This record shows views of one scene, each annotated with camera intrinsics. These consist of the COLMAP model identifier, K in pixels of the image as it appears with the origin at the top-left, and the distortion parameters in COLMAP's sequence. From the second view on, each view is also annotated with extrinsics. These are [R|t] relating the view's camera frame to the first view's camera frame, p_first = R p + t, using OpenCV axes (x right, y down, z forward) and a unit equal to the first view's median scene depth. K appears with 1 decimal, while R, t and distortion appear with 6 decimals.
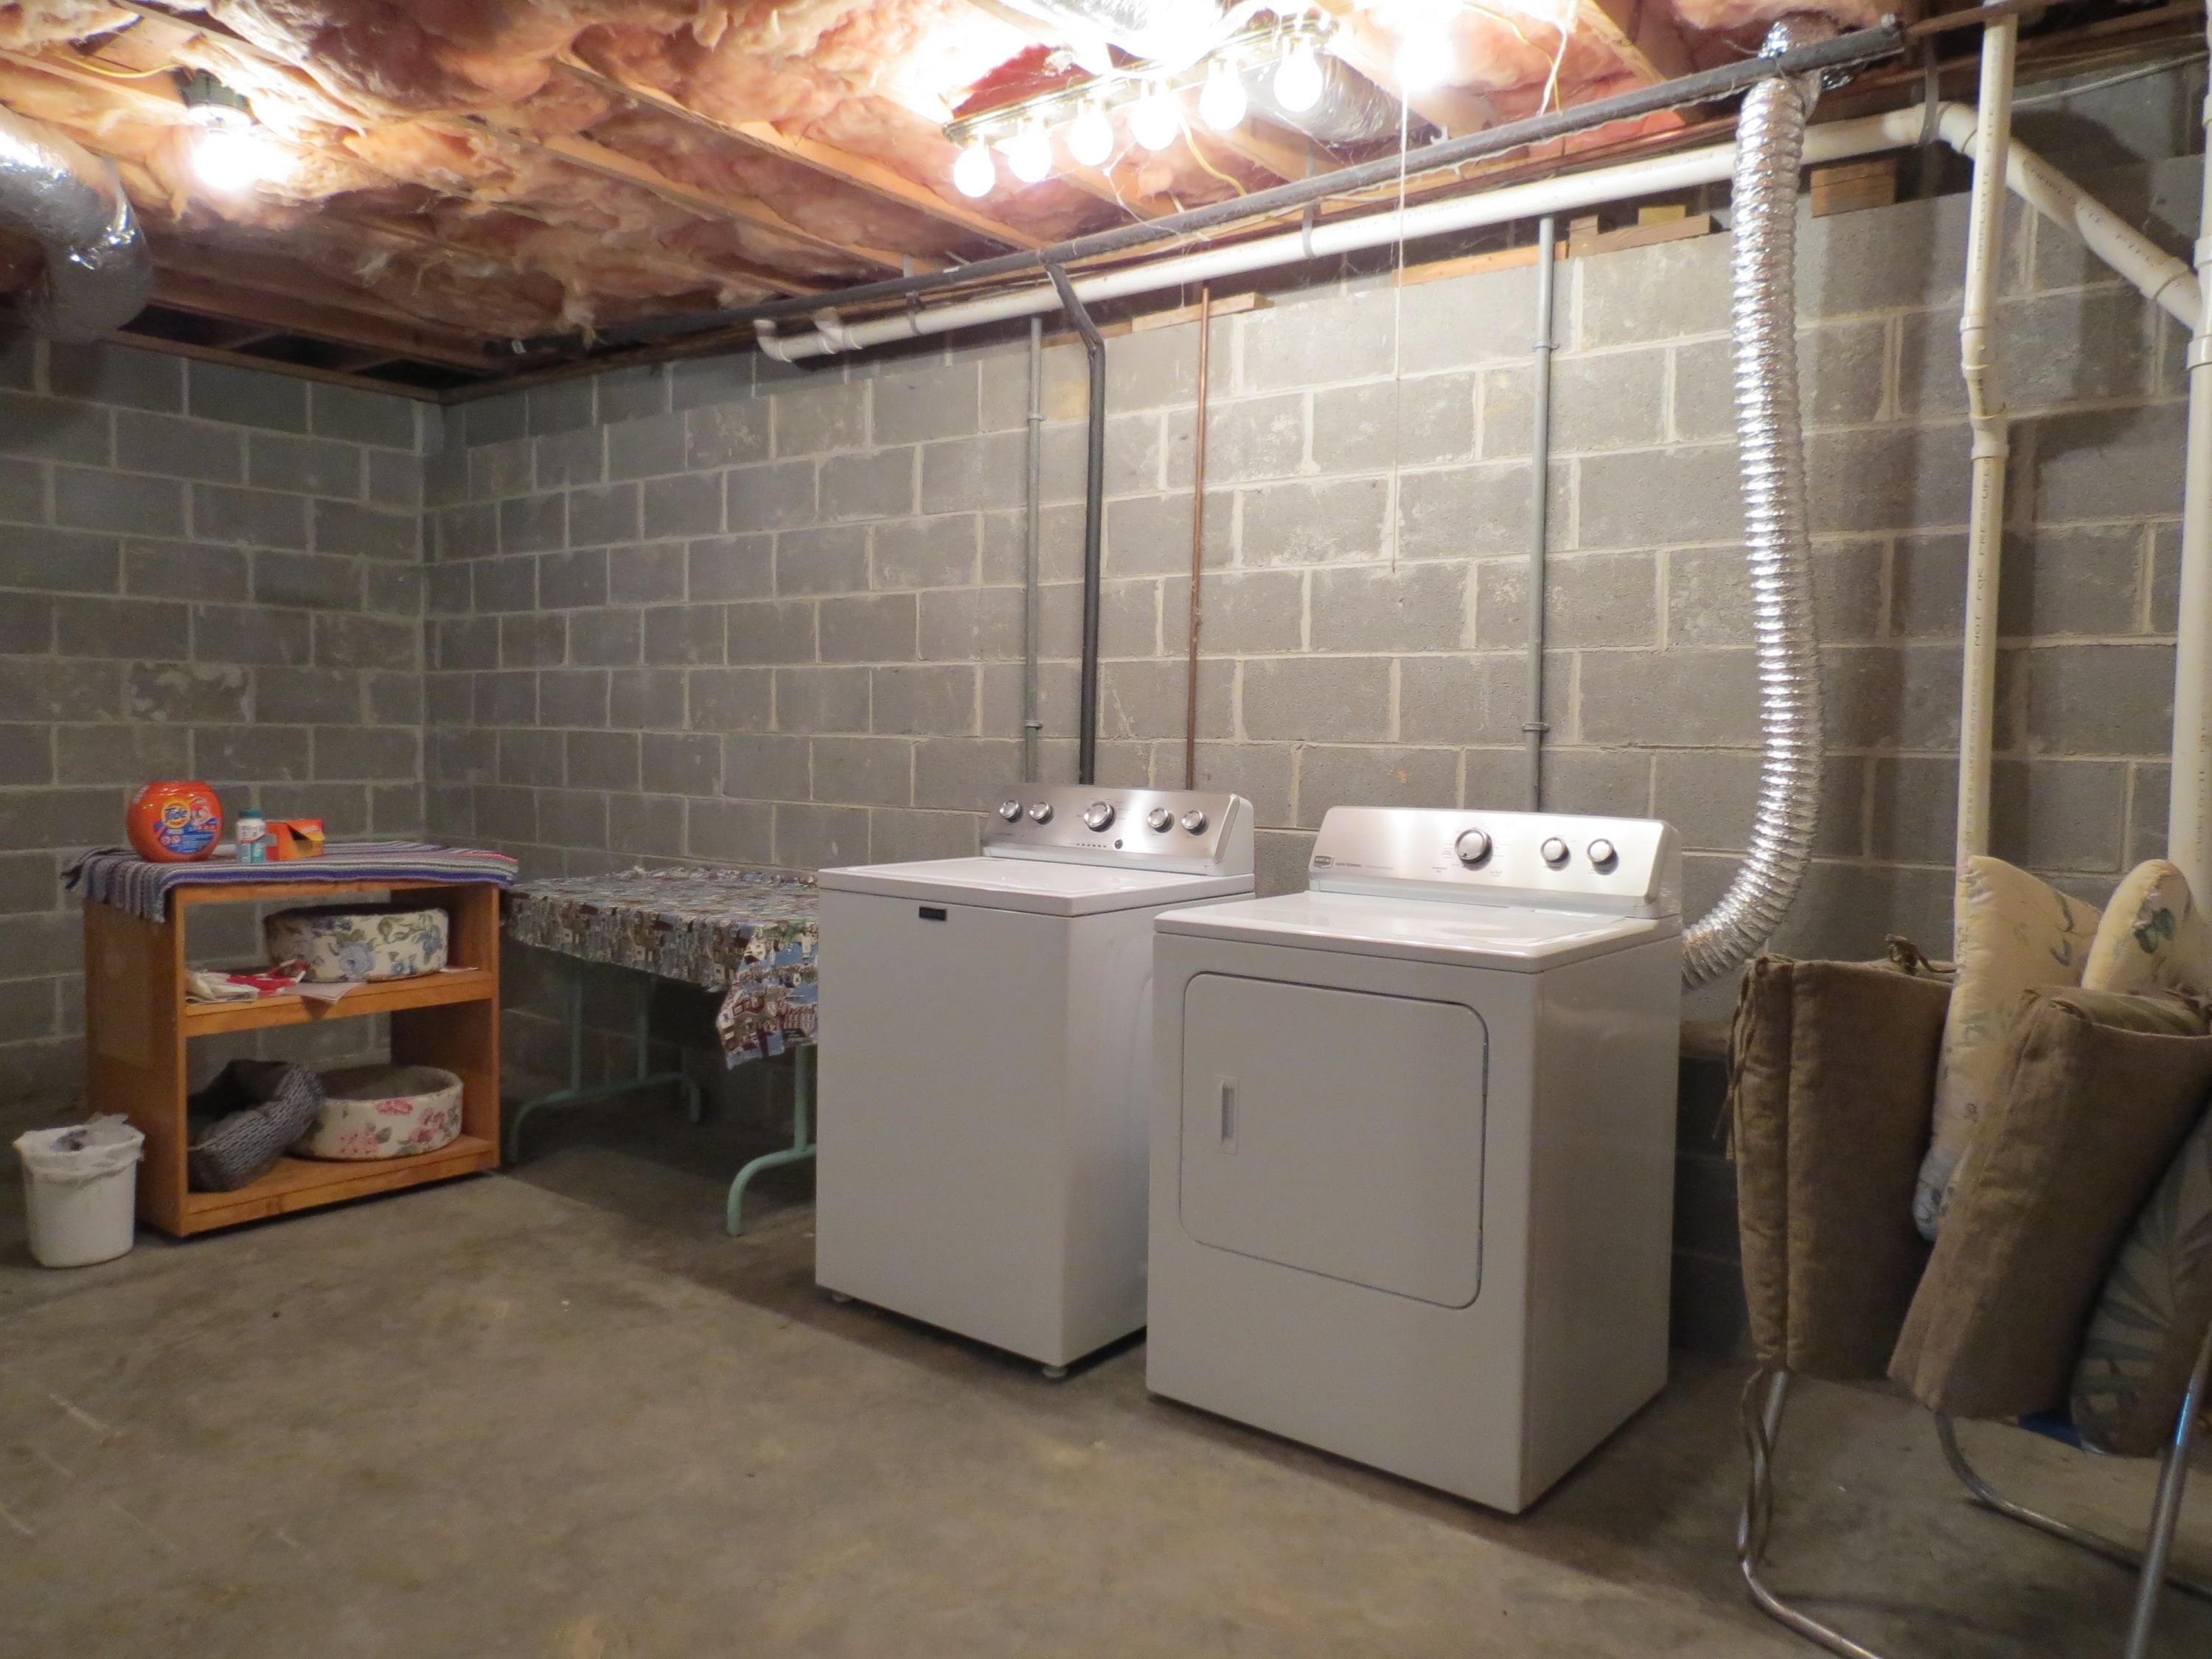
lens RADIAL K [[1585.7, 0, 1096.6], [0, 1585.7, 831.4], [0, 0, 1]] dist [-0.025959, 0.017862]
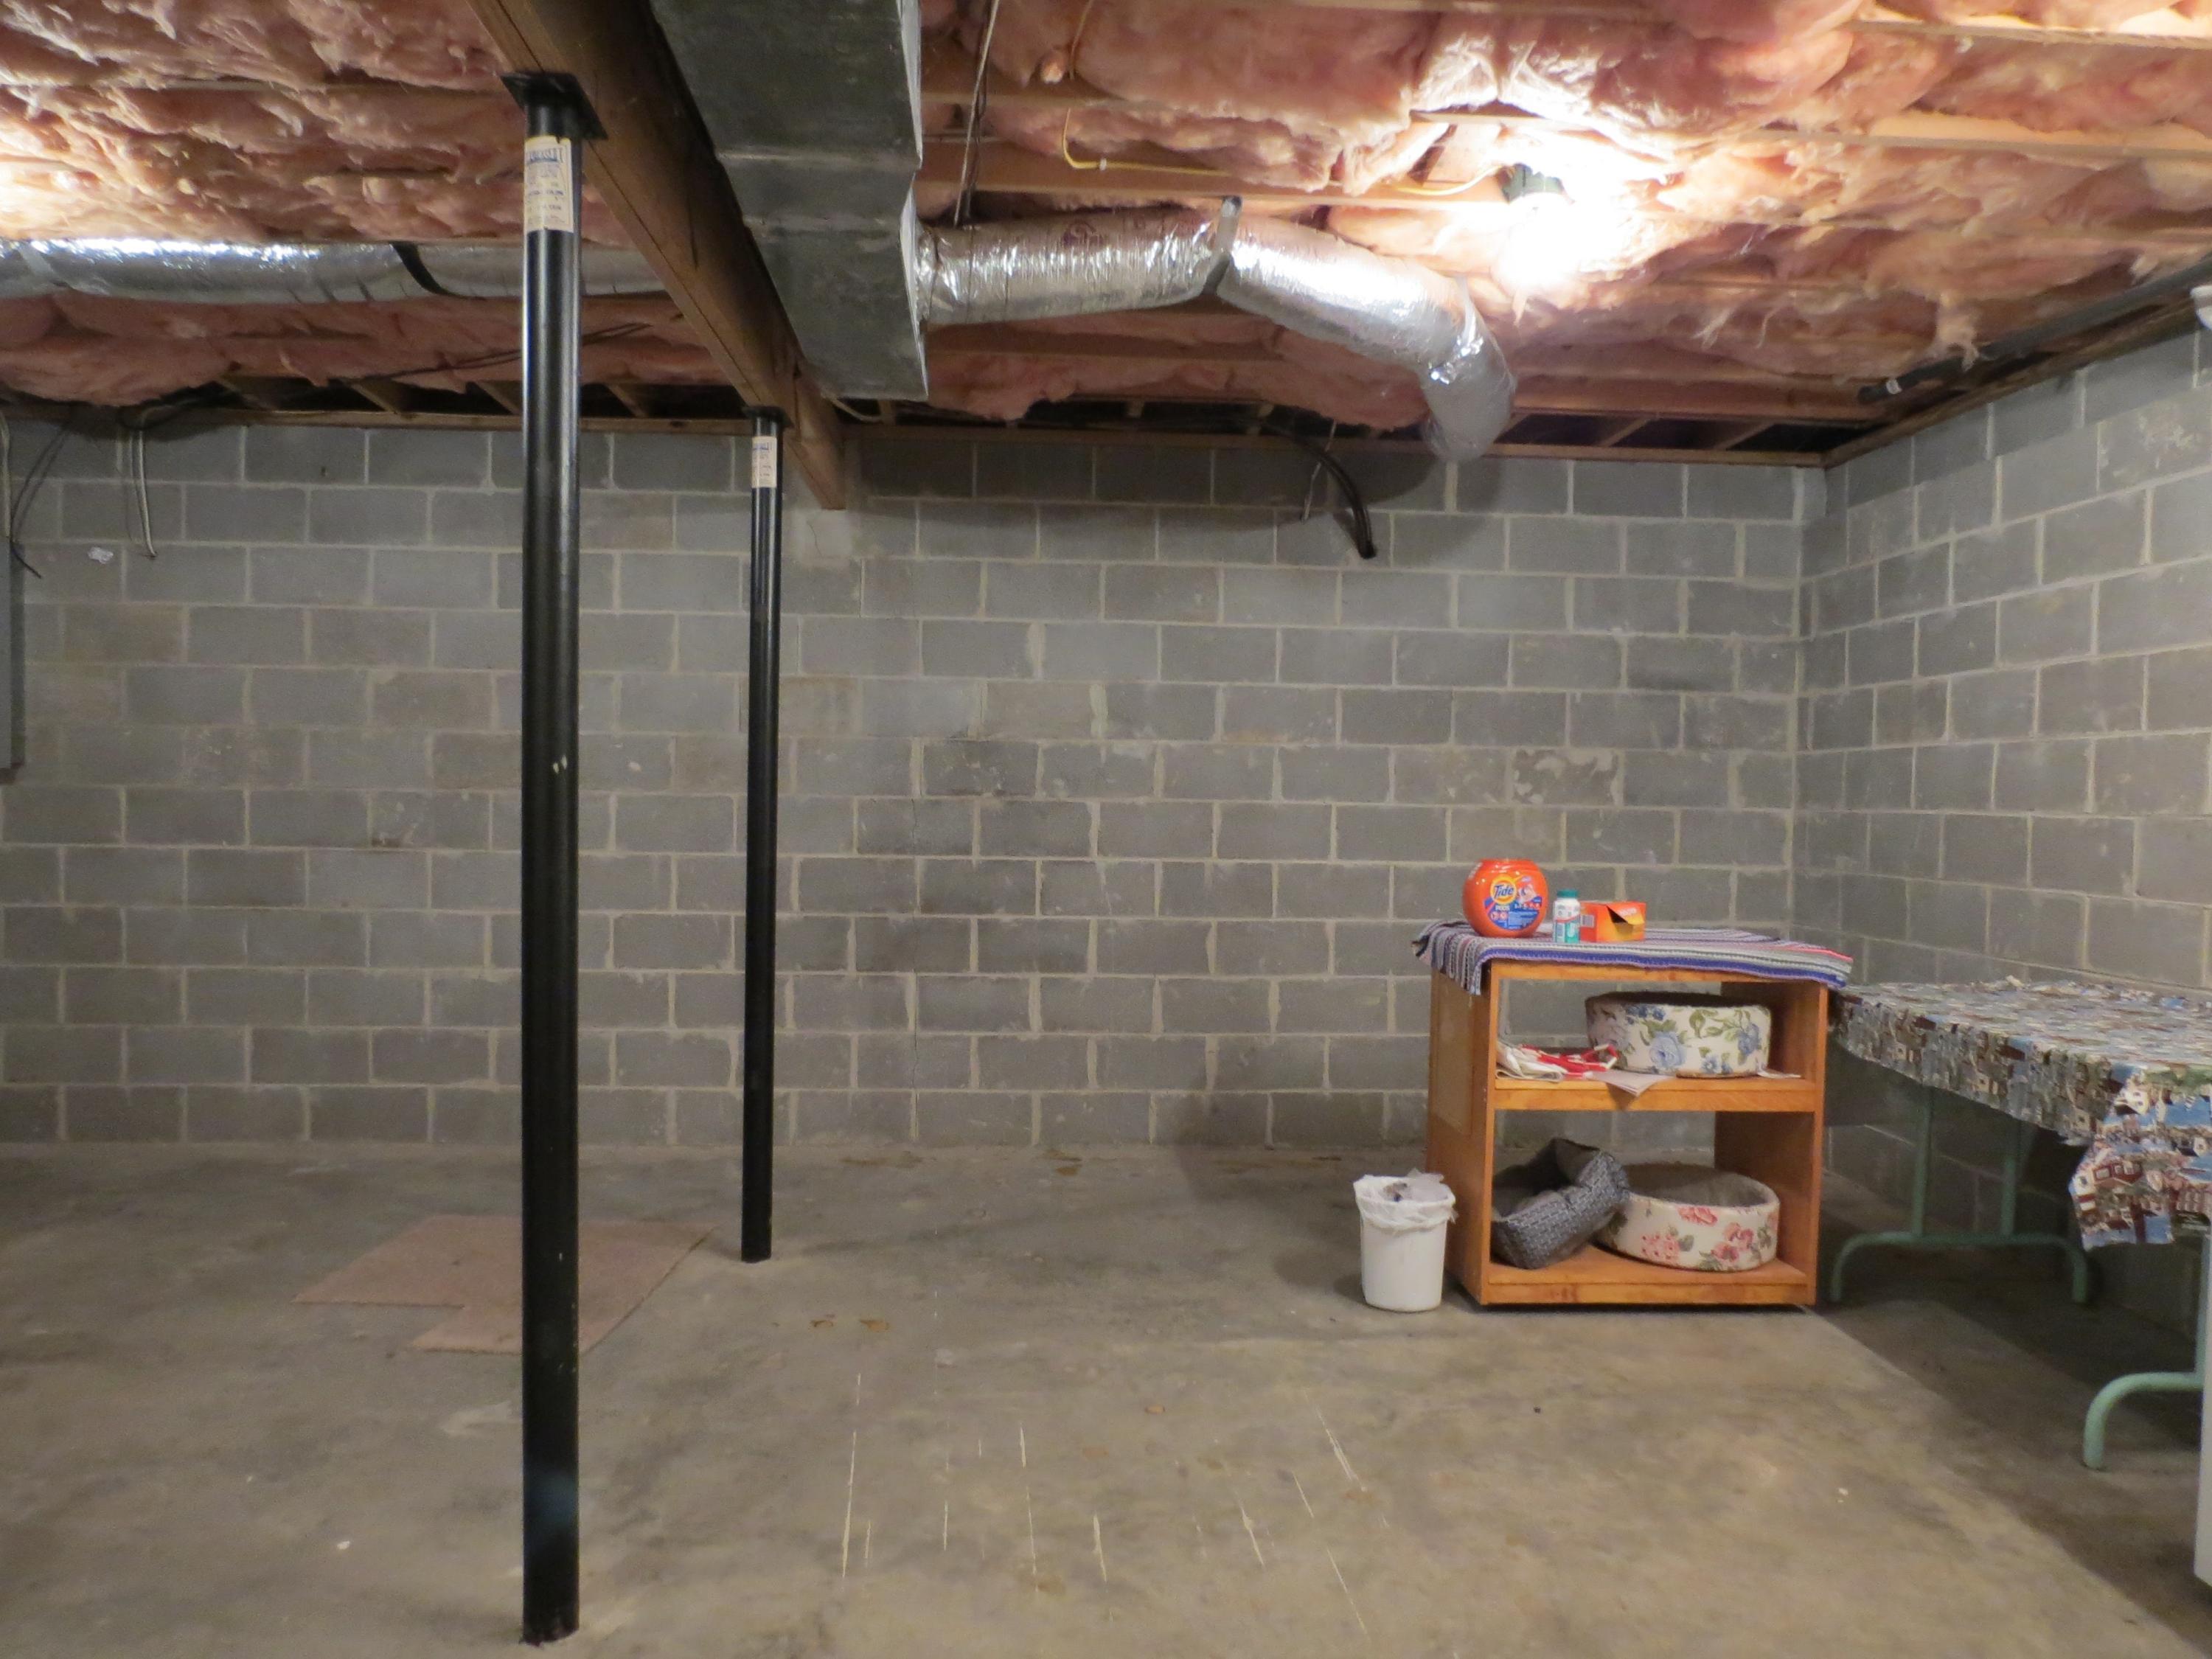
lens RADIAL K [[1585.7, 0, 1105.3], [0, 1585.7, 840.8], [0, 0, 1]] dist [-0.025959, 0.017862]
pose [[0.650240, 0.013301, -0.759613, 0.033099], [-0.052100, 0.998274, -0.027118, -0.002160], [0.757940, 0.057210, 0.649810, 0.122734]]
